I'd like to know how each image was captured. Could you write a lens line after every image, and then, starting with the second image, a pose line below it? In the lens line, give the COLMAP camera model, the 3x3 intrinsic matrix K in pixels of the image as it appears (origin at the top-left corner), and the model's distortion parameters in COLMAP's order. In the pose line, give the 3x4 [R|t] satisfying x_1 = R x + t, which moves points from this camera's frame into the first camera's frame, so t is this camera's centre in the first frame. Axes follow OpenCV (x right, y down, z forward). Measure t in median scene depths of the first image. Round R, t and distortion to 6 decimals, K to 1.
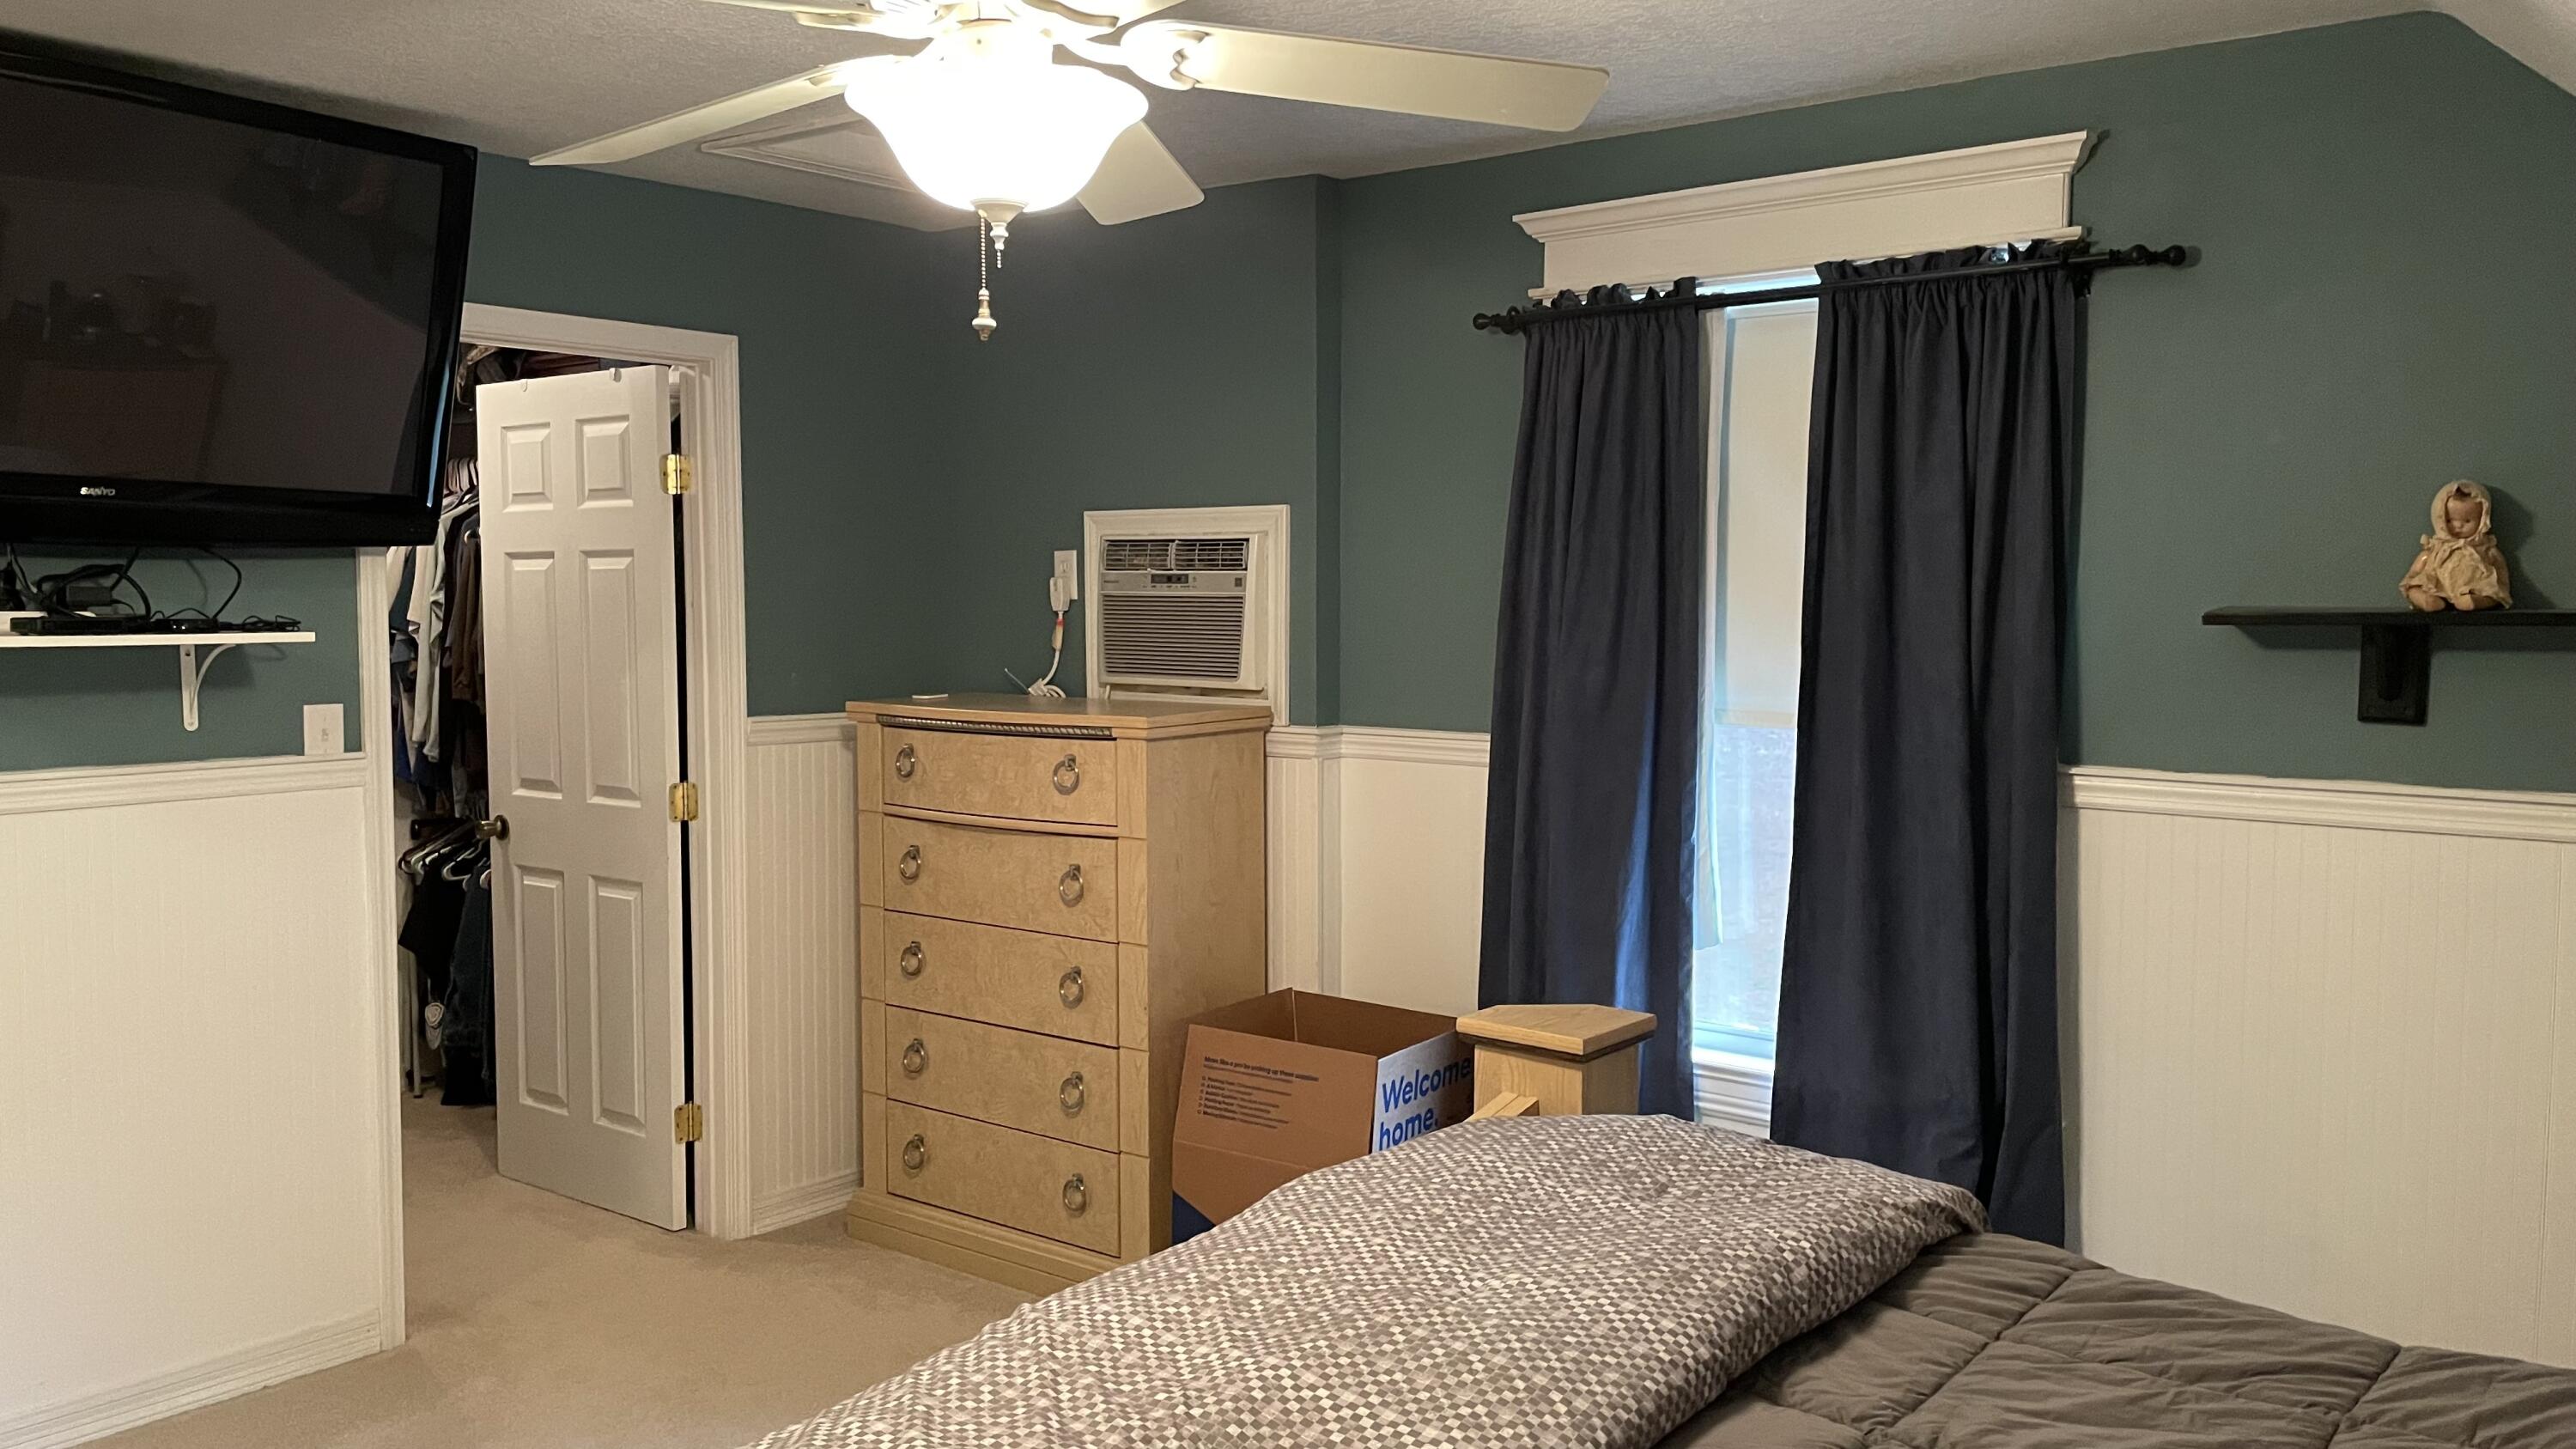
lens RADIAL K [[1963.5, 0, 1277.2], [0, 1963.5, 735.5], [0, 0, 1]] dist [0.016469, 0.002004]
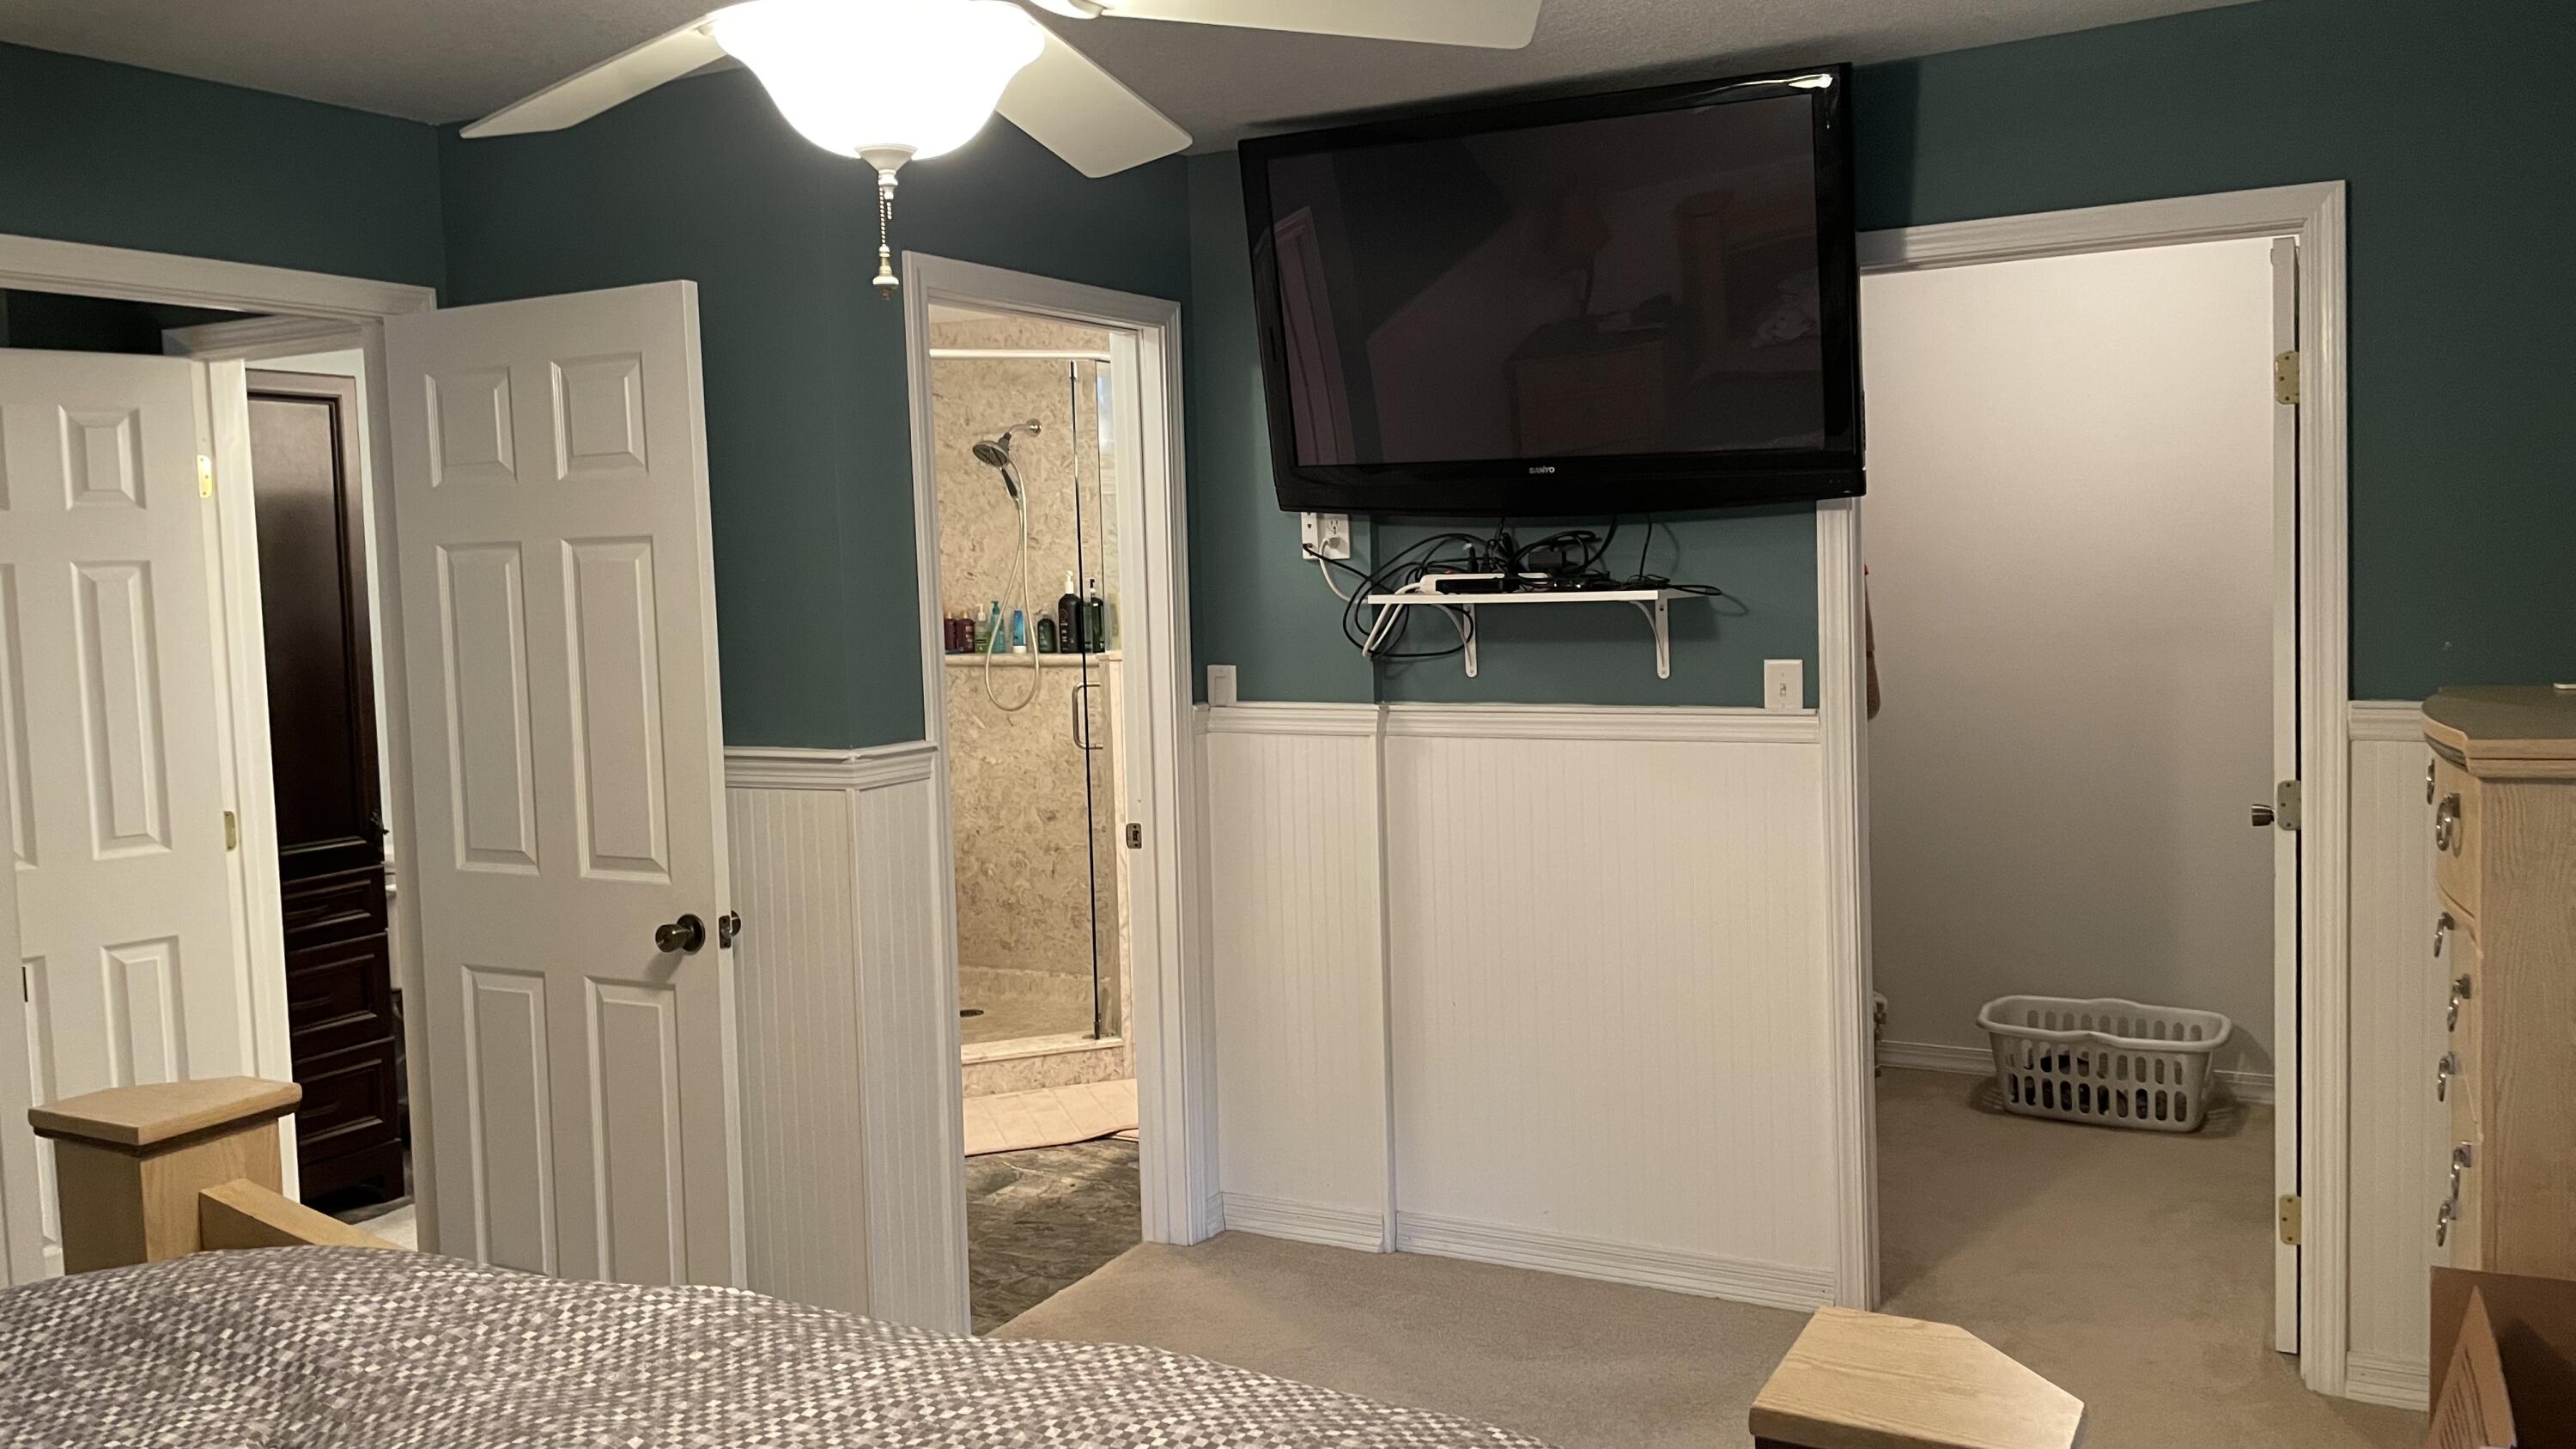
lens RADIAL K [[1963.5, 0, 1276.3], [0, 1963.5, 710.2], [0, 0, 1]] dist [0.016469, 0.002004]
pose [[0.160737, 0.062472, -0.985018, 0.499435], [-0.044417, 0.997442, 0.056012, -0.036913], [0.985997, 0.034749, 0.163101, 0.614540]]
